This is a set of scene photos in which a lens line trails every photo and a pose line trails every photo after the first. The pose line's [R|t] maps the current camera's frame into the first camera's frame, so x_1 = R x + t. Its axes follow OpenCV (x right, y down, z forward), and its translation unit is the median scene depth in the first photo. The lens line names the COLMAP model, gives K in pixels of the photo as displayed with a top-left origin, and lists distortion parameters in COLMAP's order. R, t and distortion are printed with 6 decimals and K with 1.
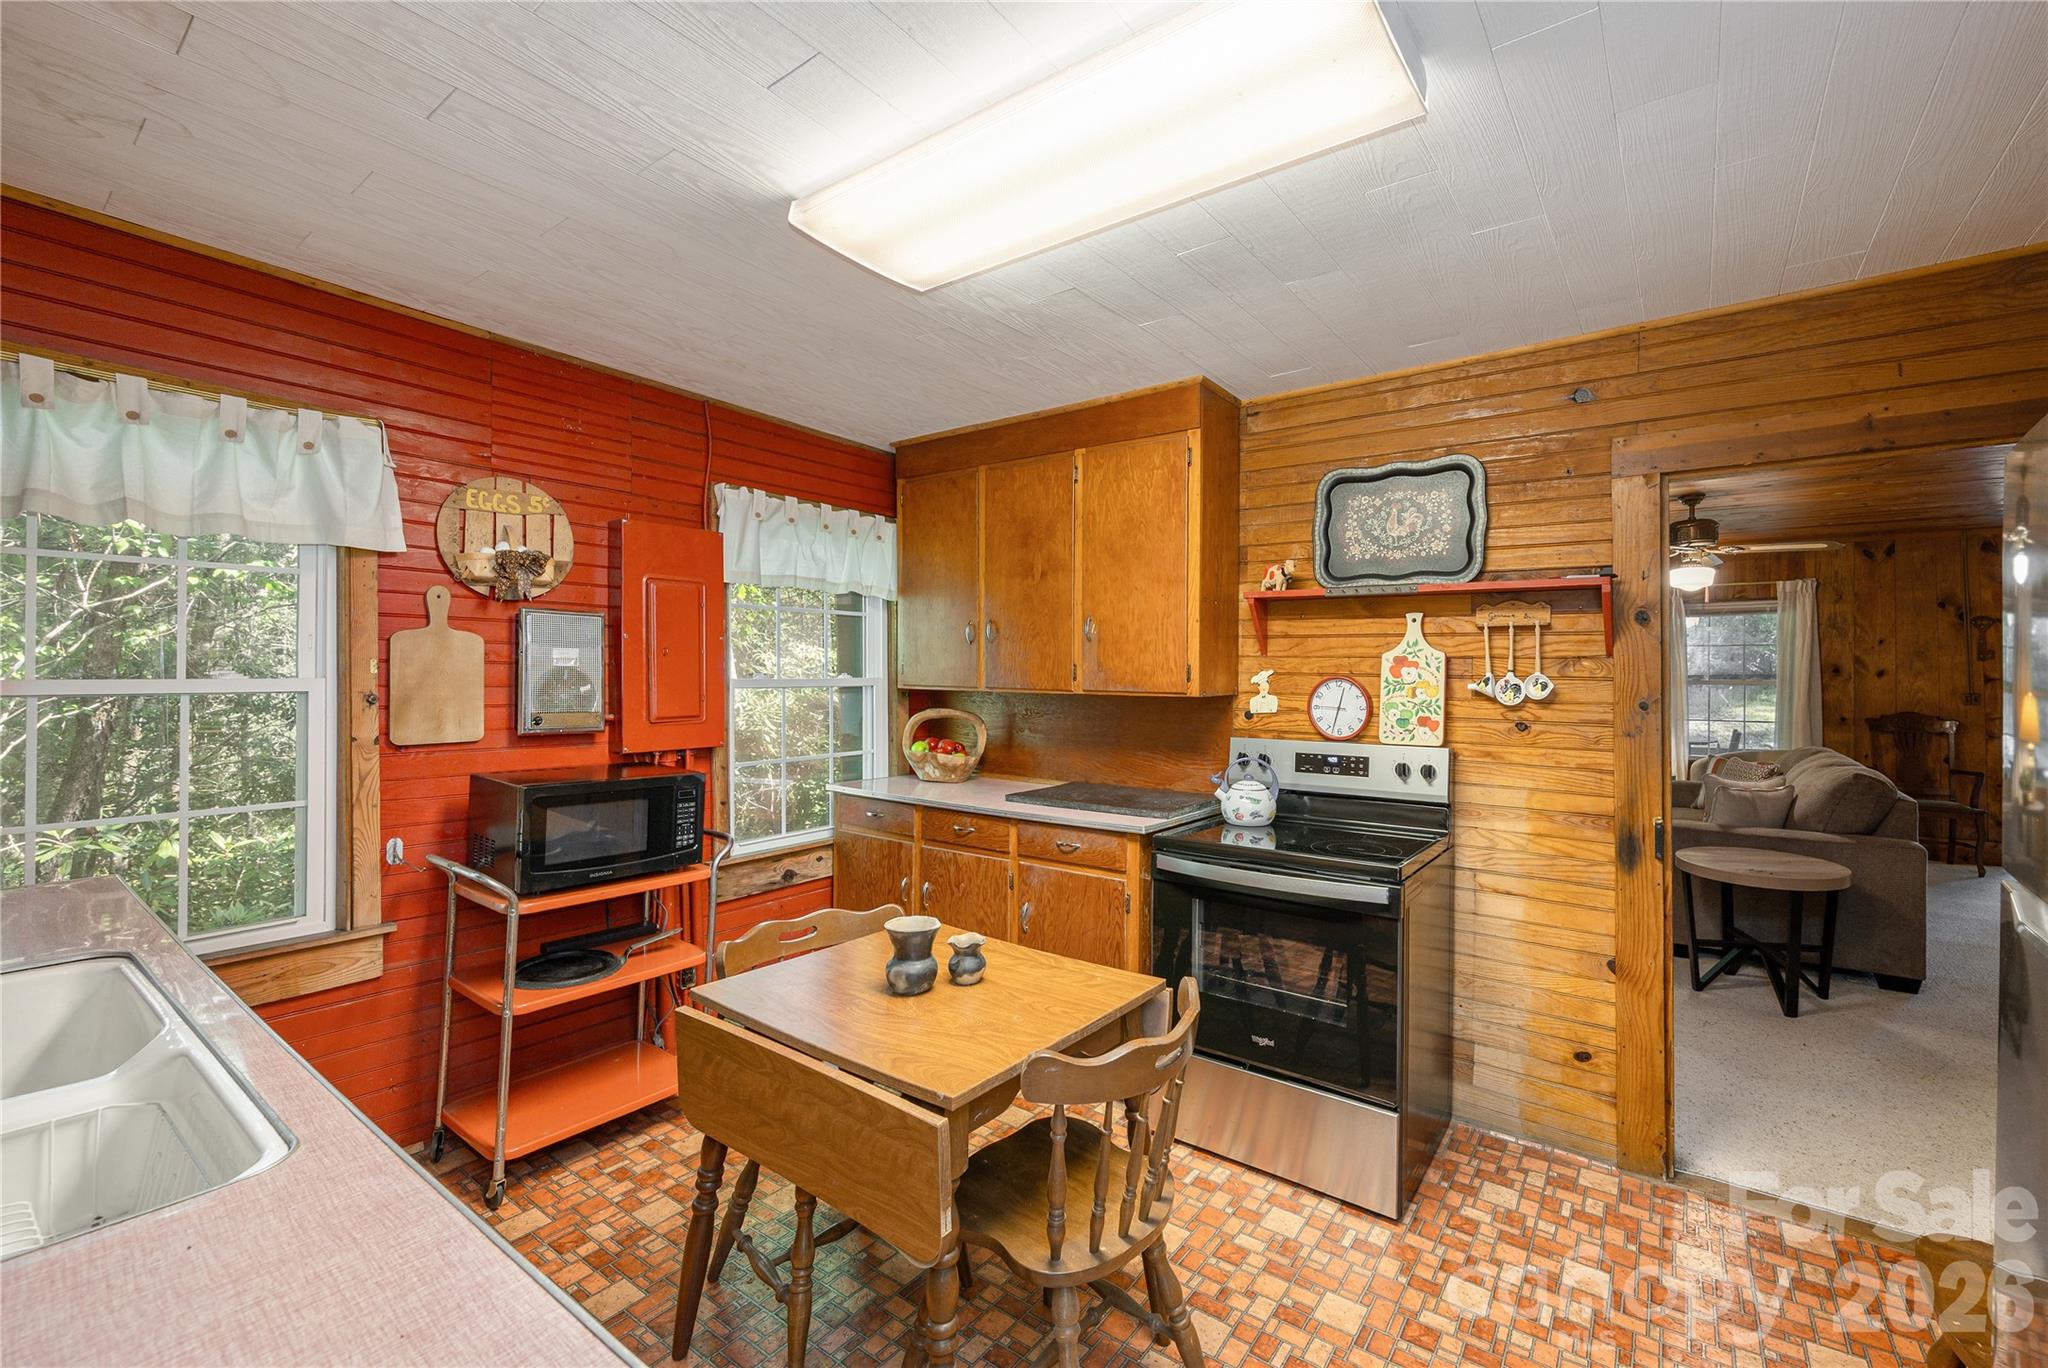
lens RADIAL K [[852.8, 0, 1126.5], [0, 852.8, 666.4], [0, 0, 1]] dist [-0.002579, -0.000598]
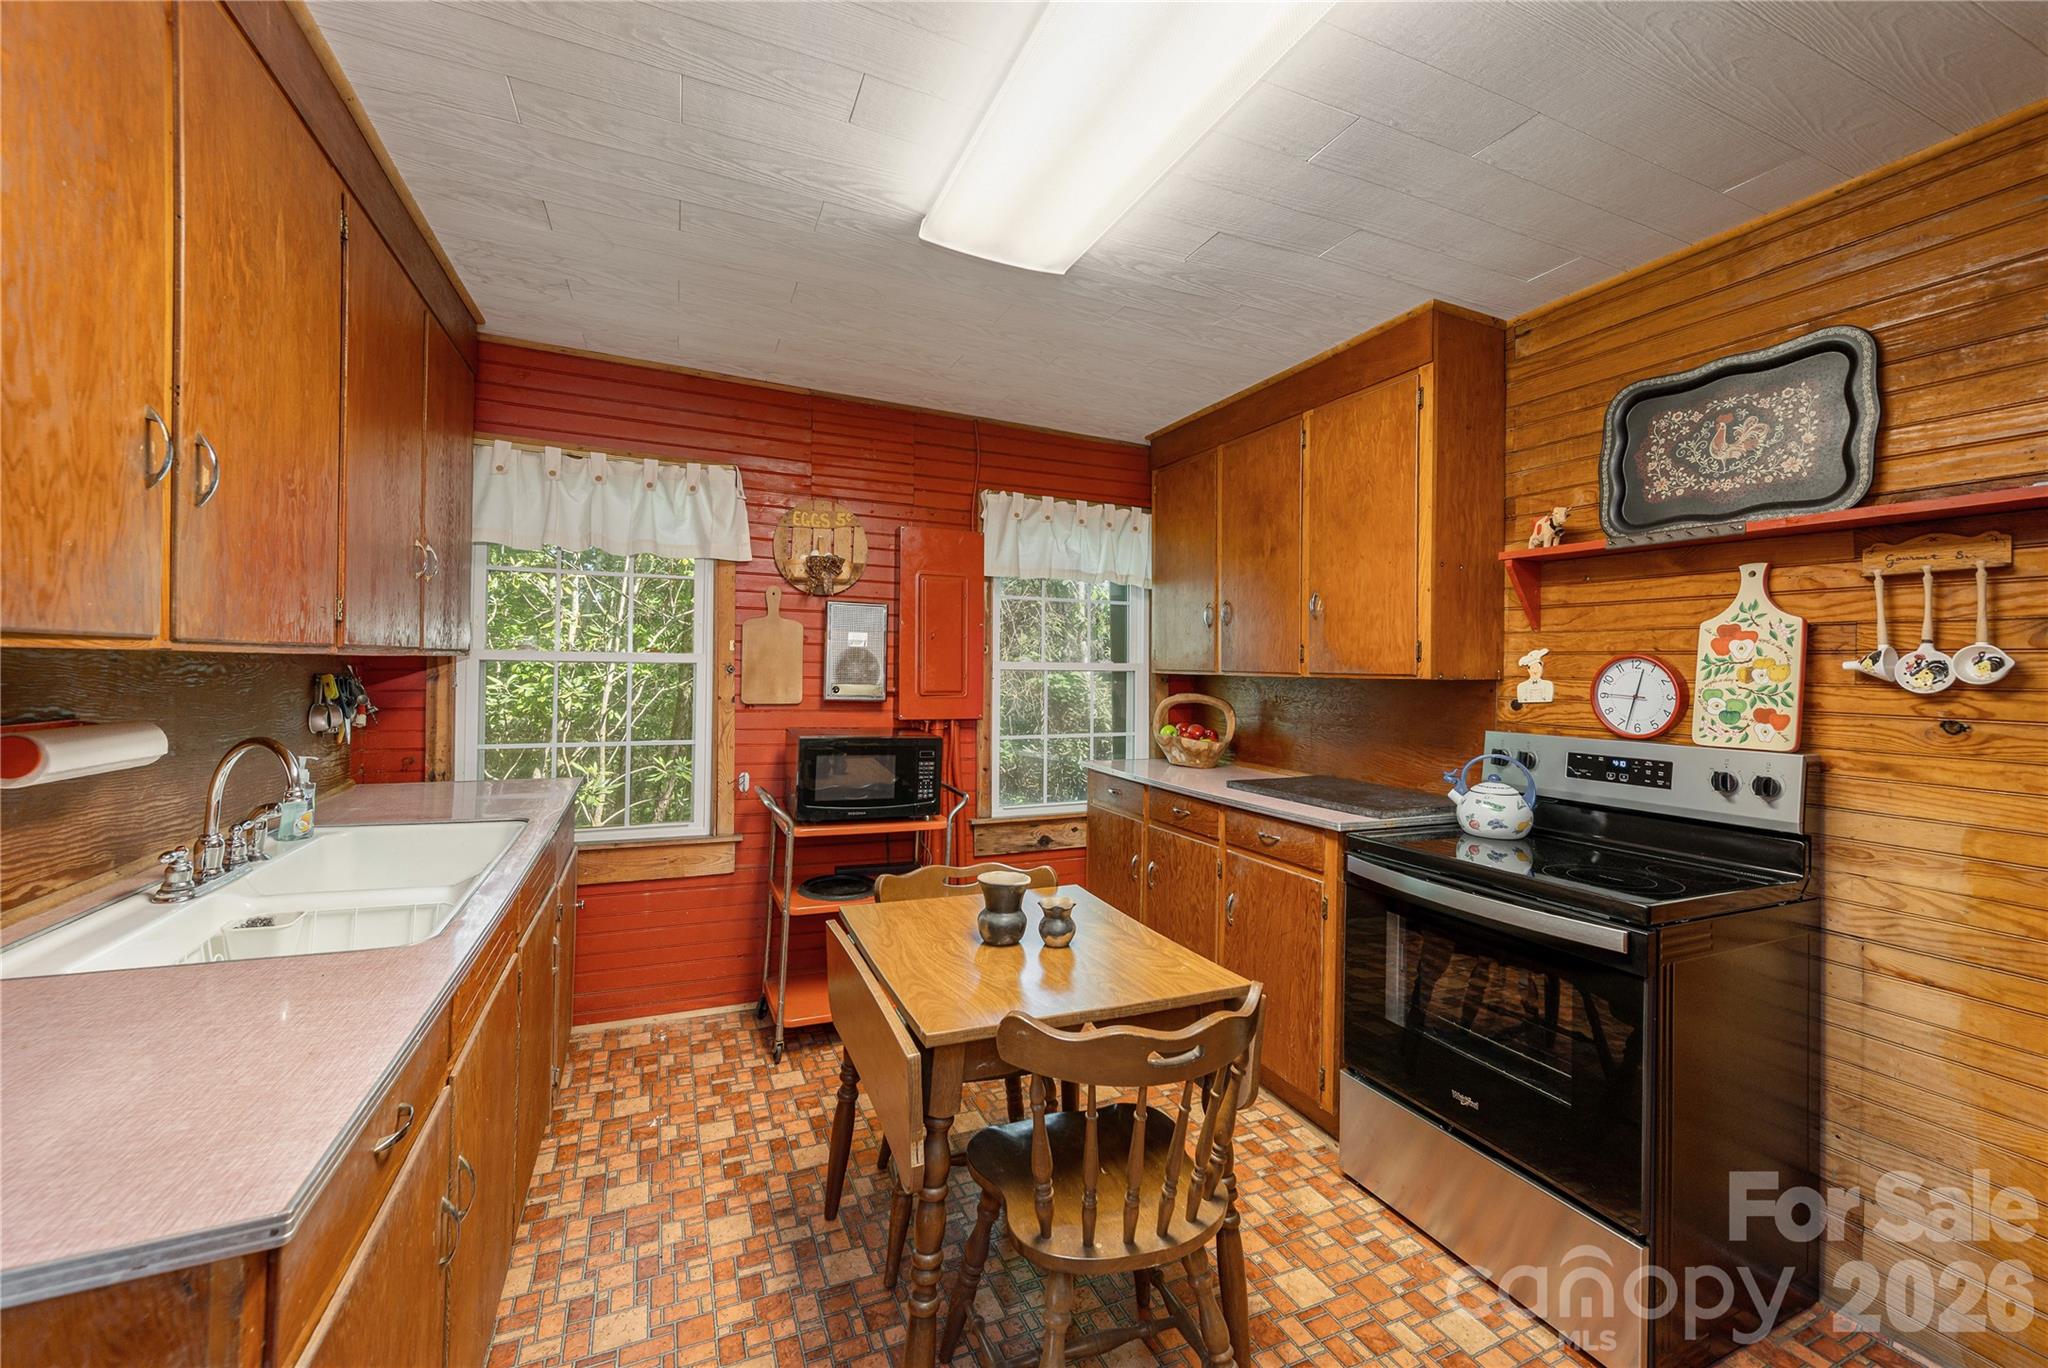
lens RADIAL K [[836.4, 0, 1041.2], [0, 836.4, 662.4], [0, 0, 1]] dist [0.000167, -0.000036]
pose [[0.850569, 0.000266, -0.525863, 0.199708], [-0.005406, 0.999951, -0.008239, 0.028904], [0.525835, 0.009851, 0.850530, 0.094279]]
